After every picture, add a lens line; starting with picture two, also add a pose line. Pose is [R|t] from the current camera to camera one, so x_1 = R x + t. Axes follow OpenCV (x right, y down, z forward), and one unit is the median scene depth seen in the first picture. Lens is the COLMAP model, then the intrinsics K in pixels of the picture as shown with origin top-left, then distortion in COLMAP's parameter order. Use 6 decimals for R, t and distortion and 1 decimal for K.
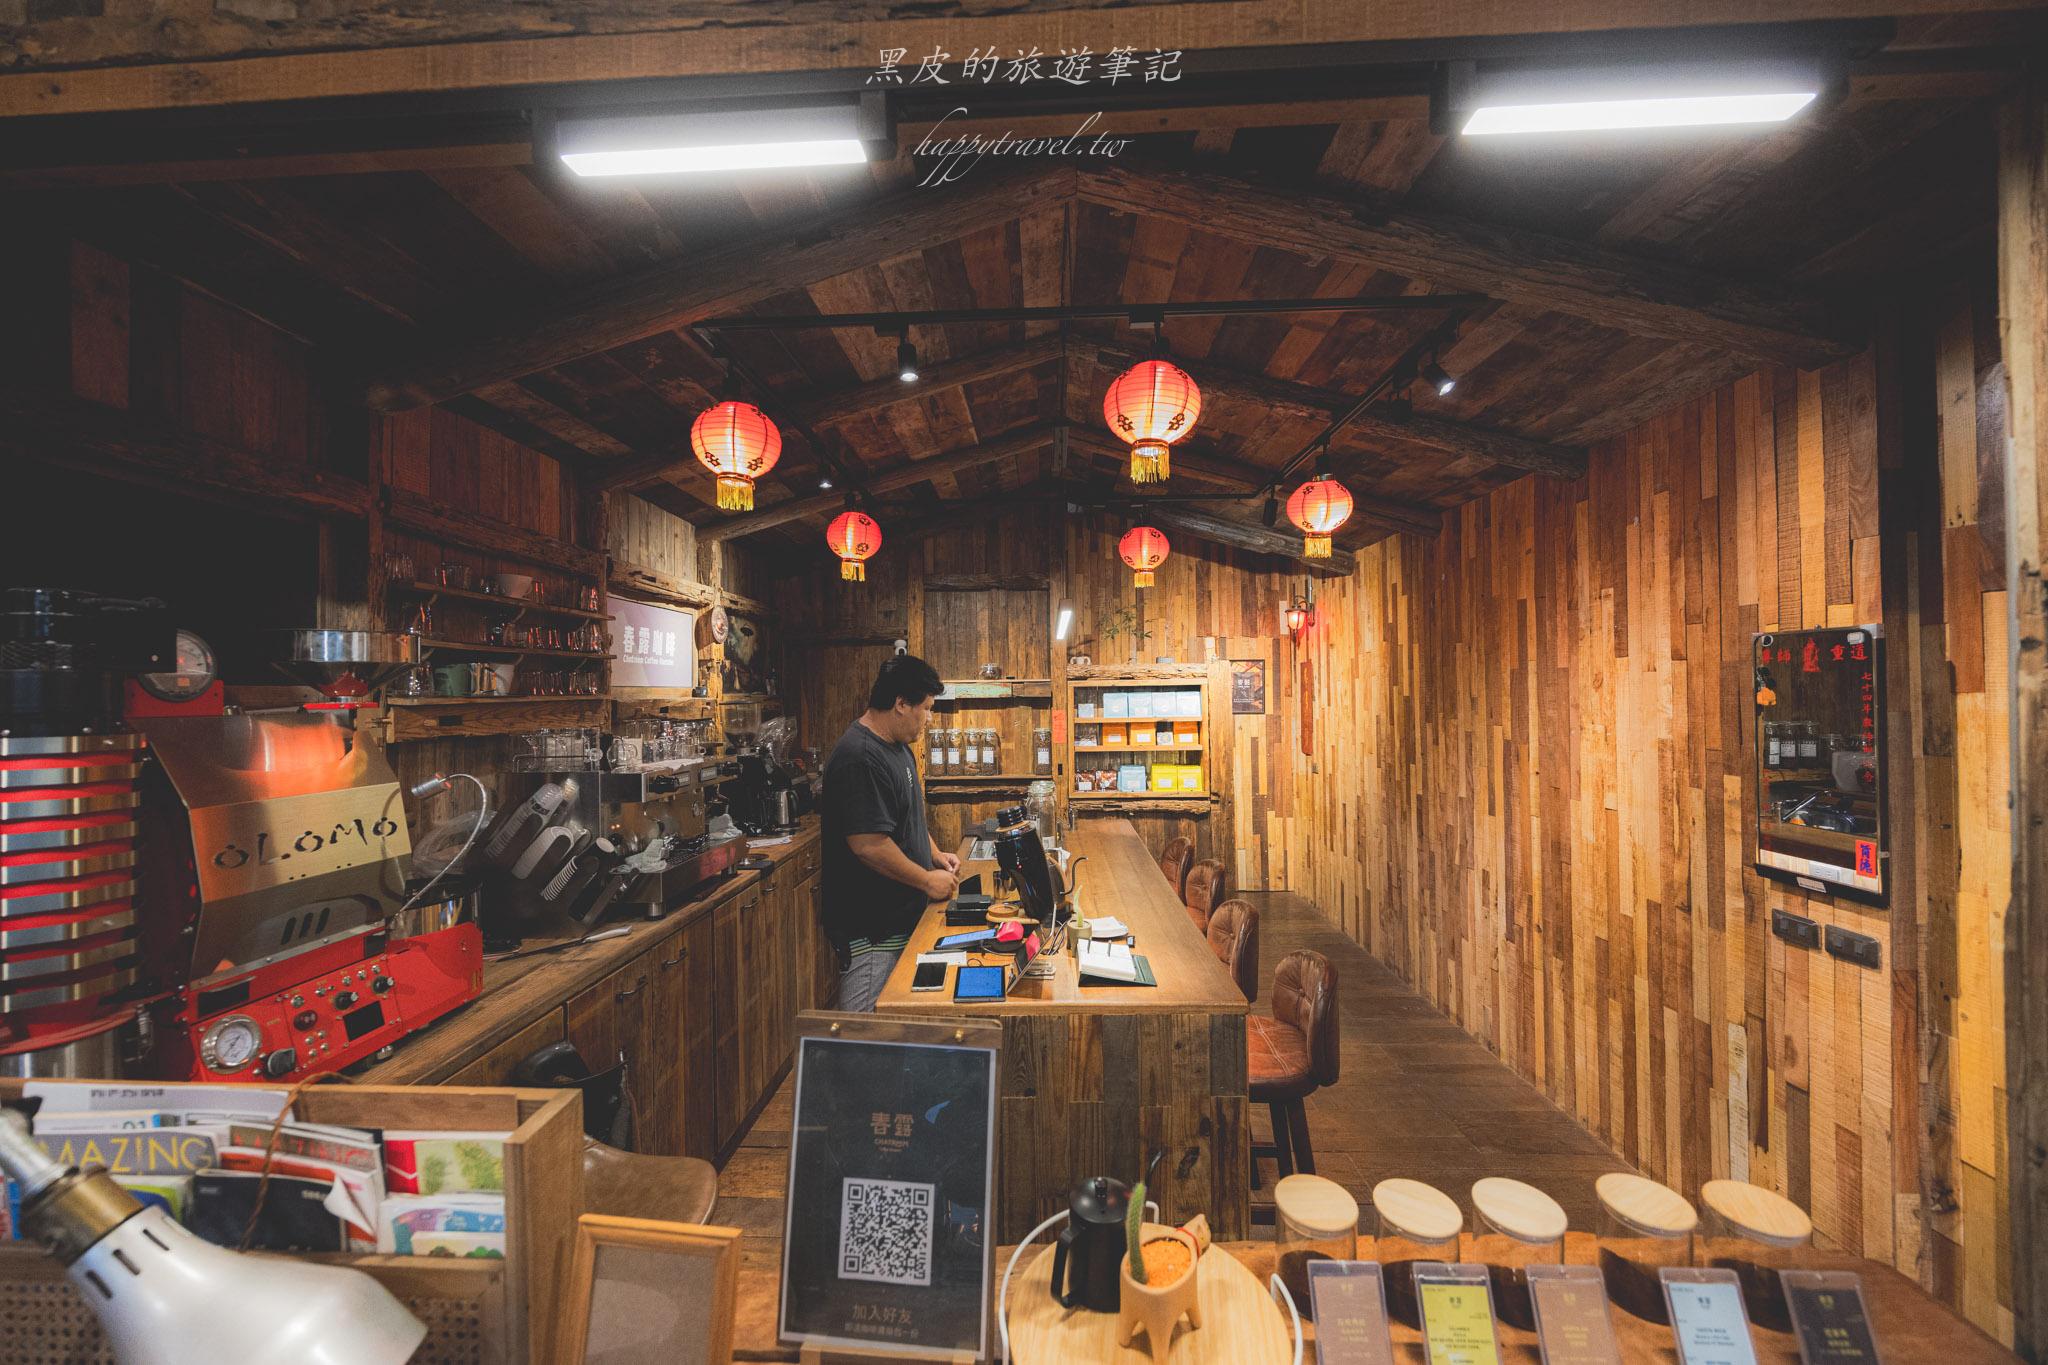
lens RADIAL K [[775.3, 0, 1018.5], [0, 775.3, 680.0], [0, 0, 1]] dist [-0.000474, -0.000370]
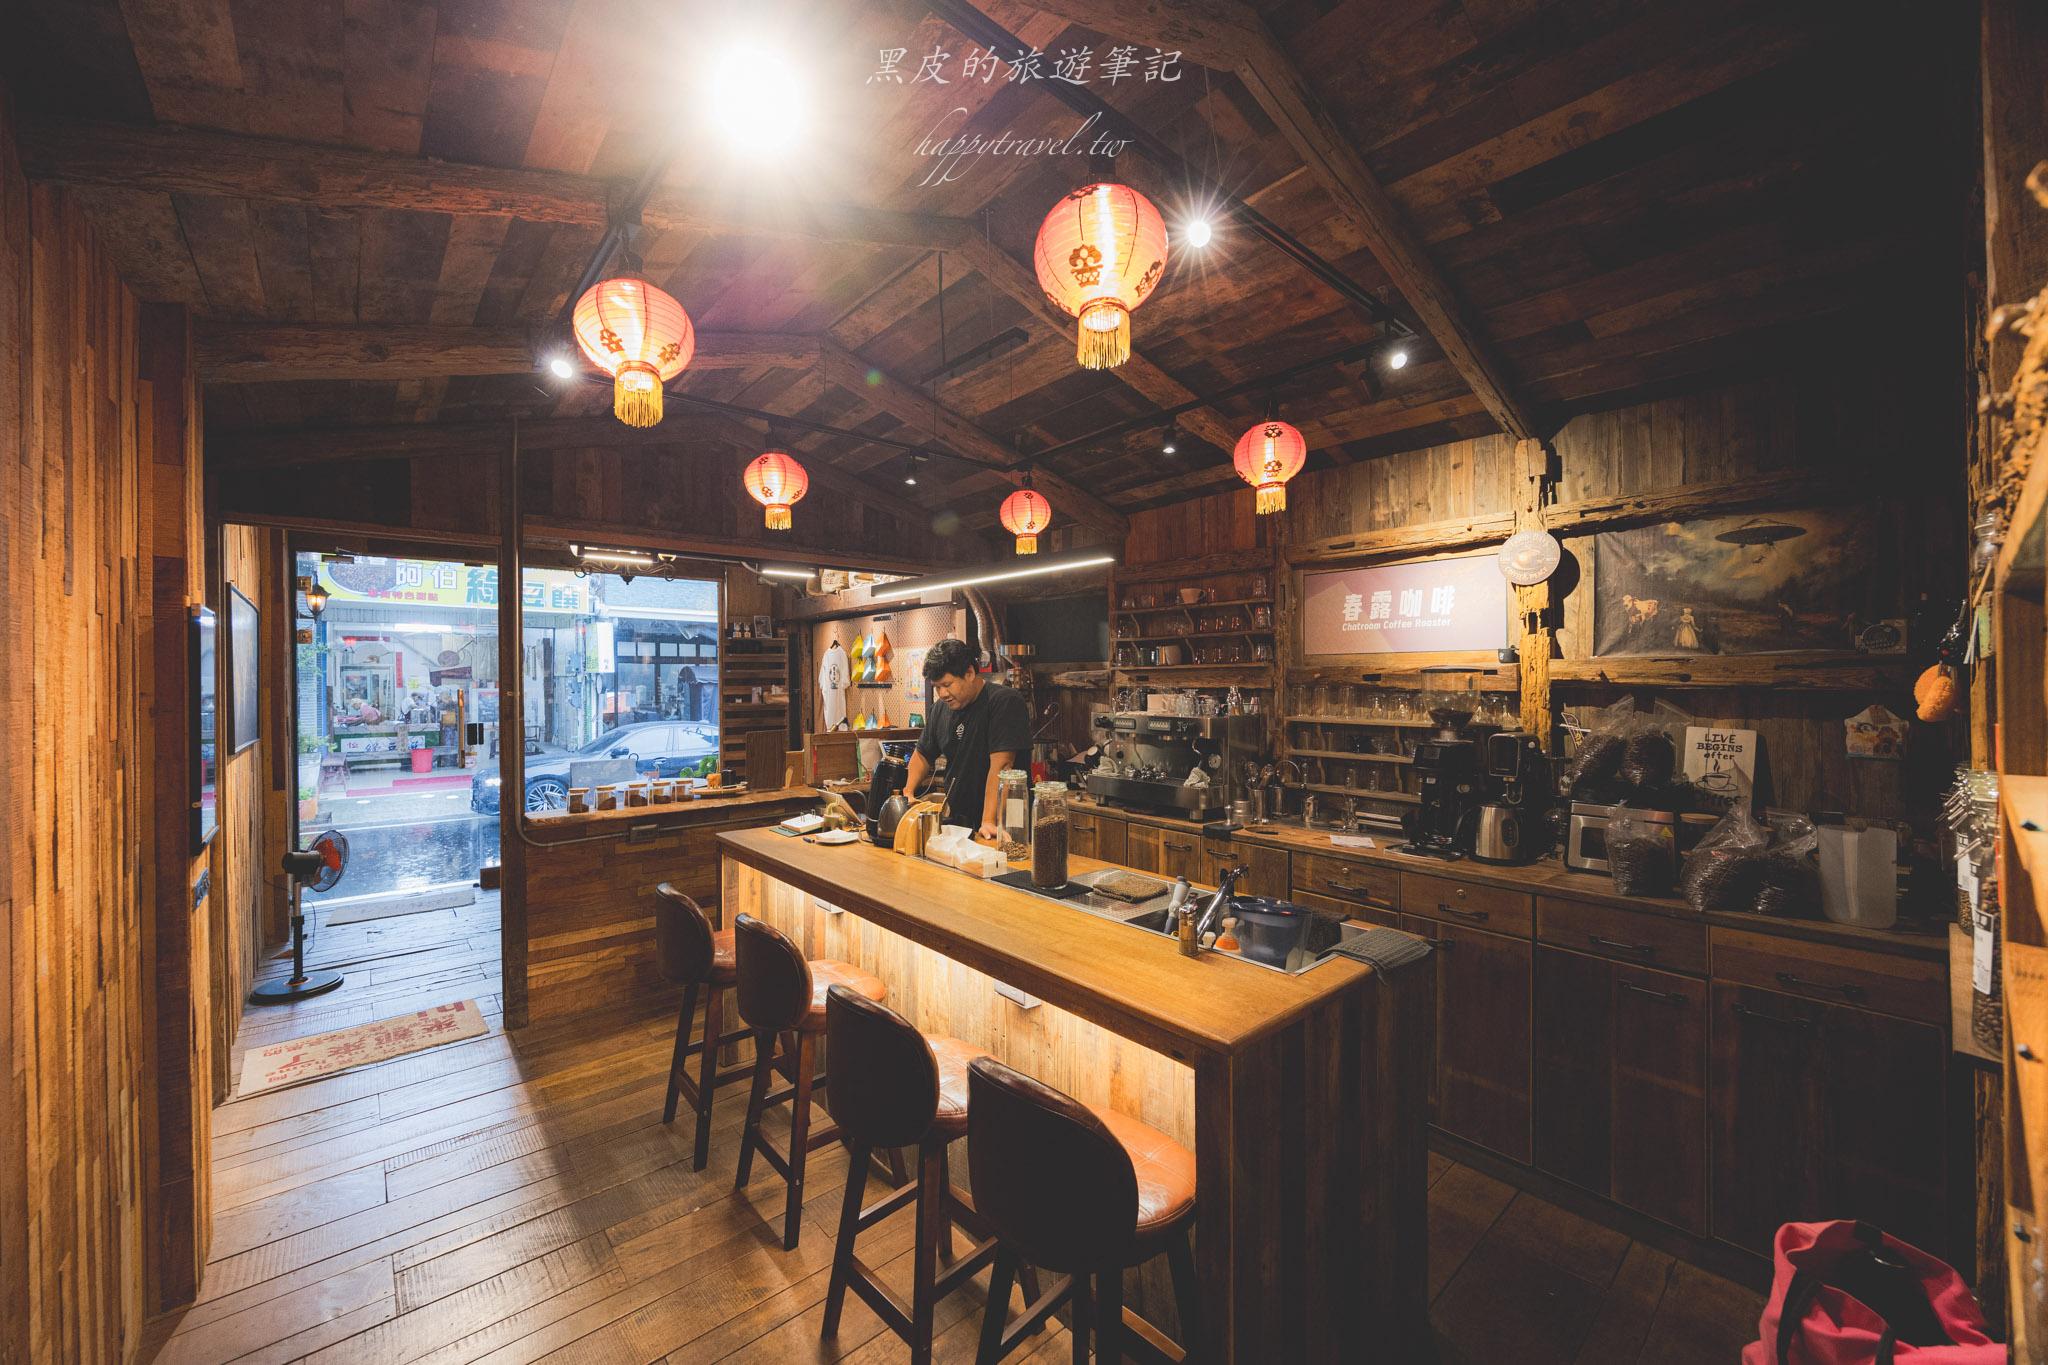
lens RADIAL K [[775.3, 0, 1020.6], [0, 775.3, 679.0], [0, 0, 1]] dist [-0.000474, -0.000370]
pose [[-0.734602, 0.019062, -0.678230, 0.345068], [0.024196, 0.999705, 0.001890, 0.019513], [0.678067, -0.015022, -0.734847, 0.974495]]
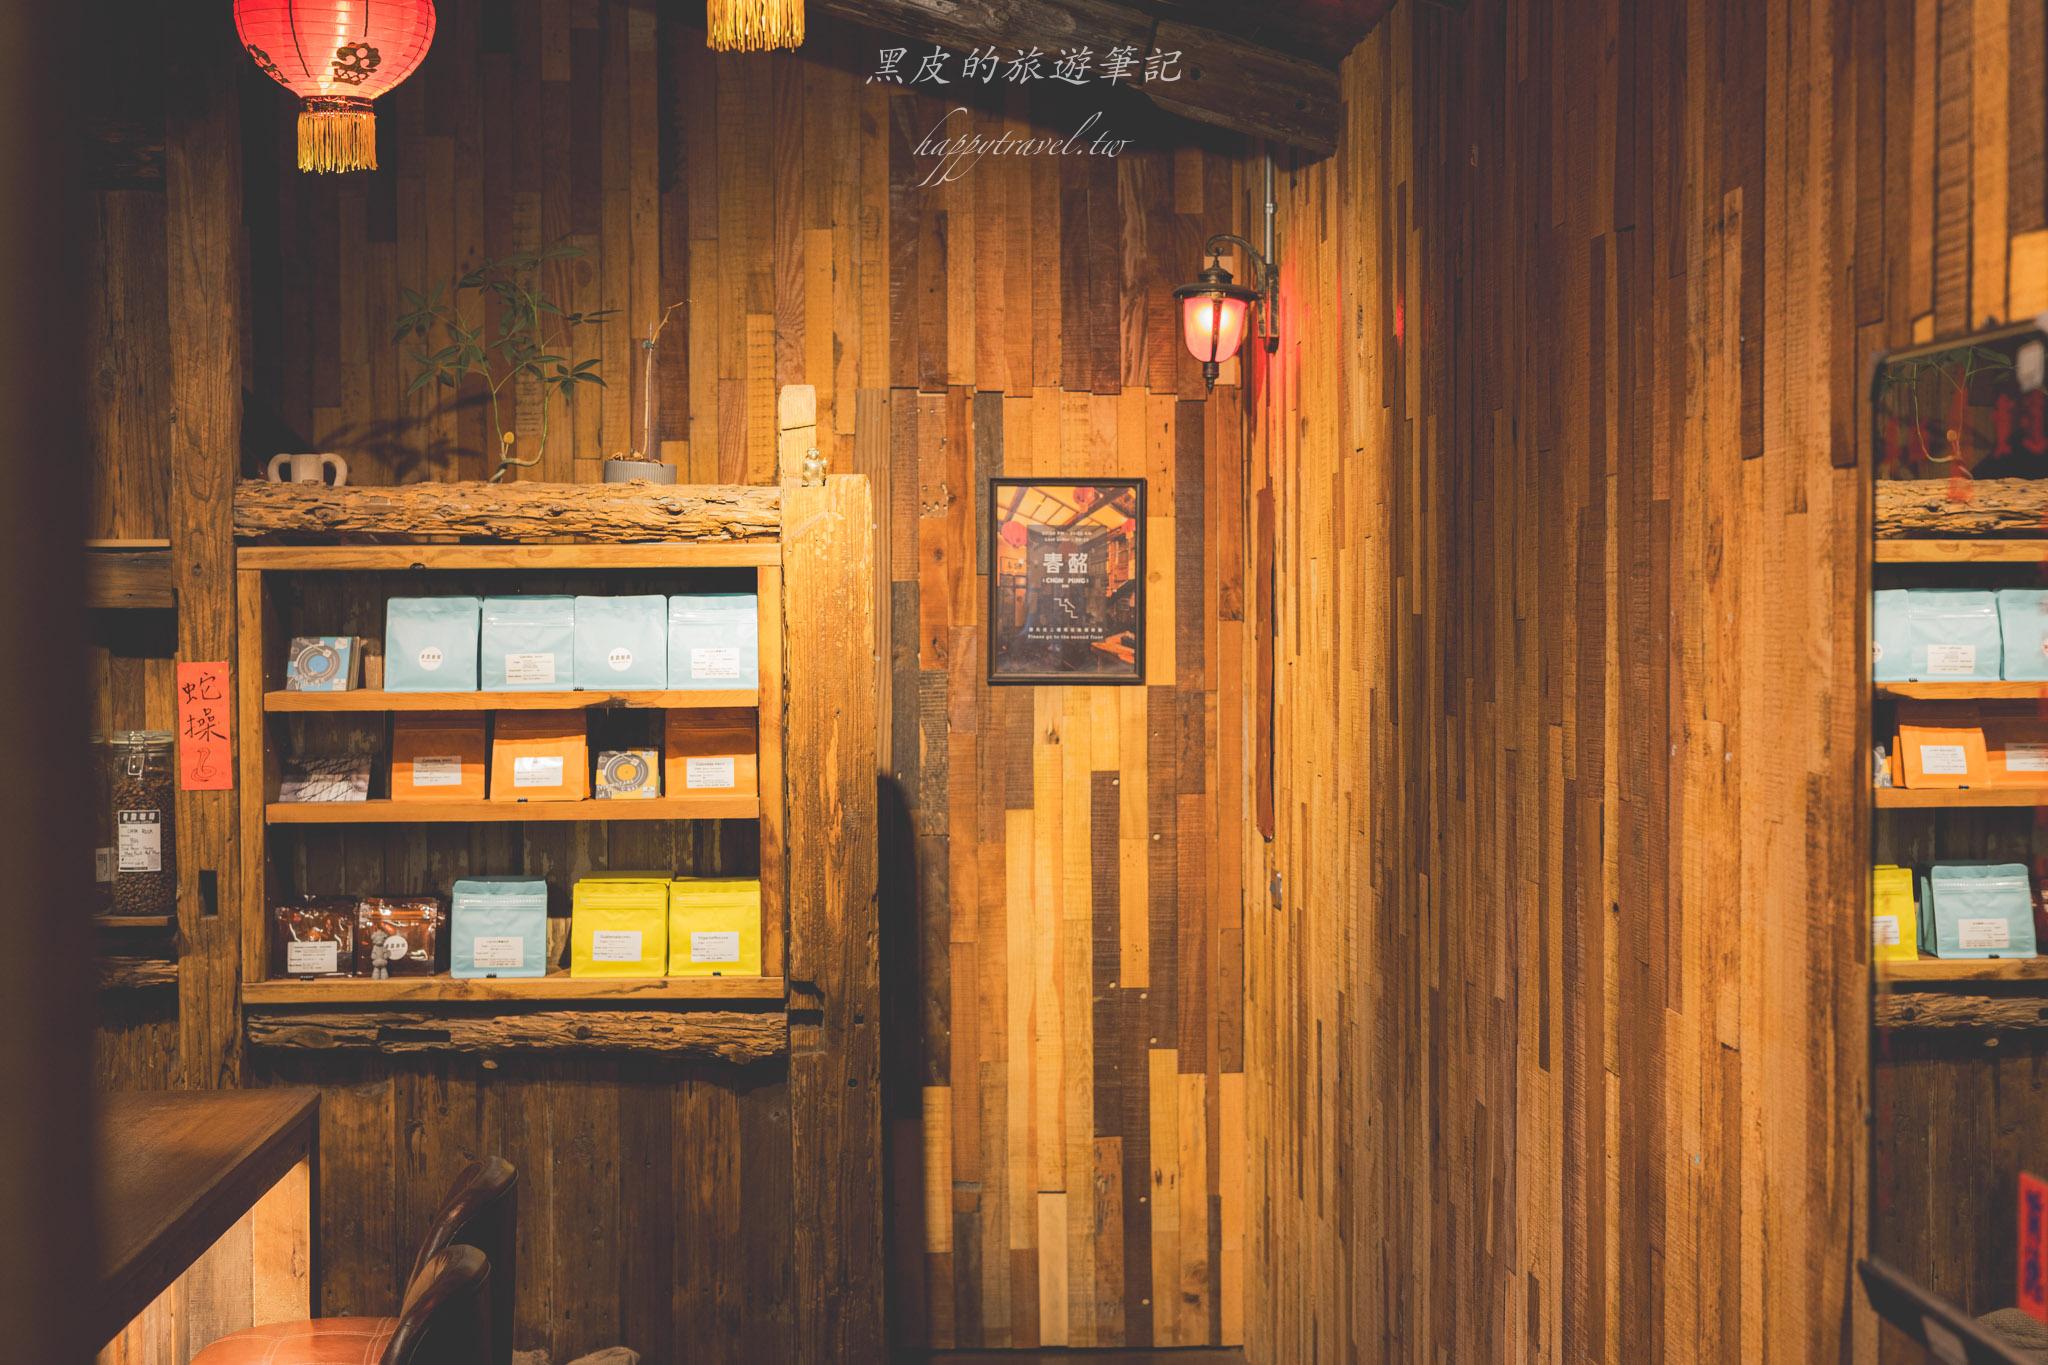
lens RADIAL K [[2859.8, 0, 1026.3], [0, 2859.8, 668.0], [0, 0, 1]] dist [0.009205, 0.000000]
pose [[0.996255, 0.006090, 0.086250, 0.240383], [-0.009225, 0.999310, 0.035992, 0.004344], [-0.085971, -0.036653, 0.995623, 0.038479]]
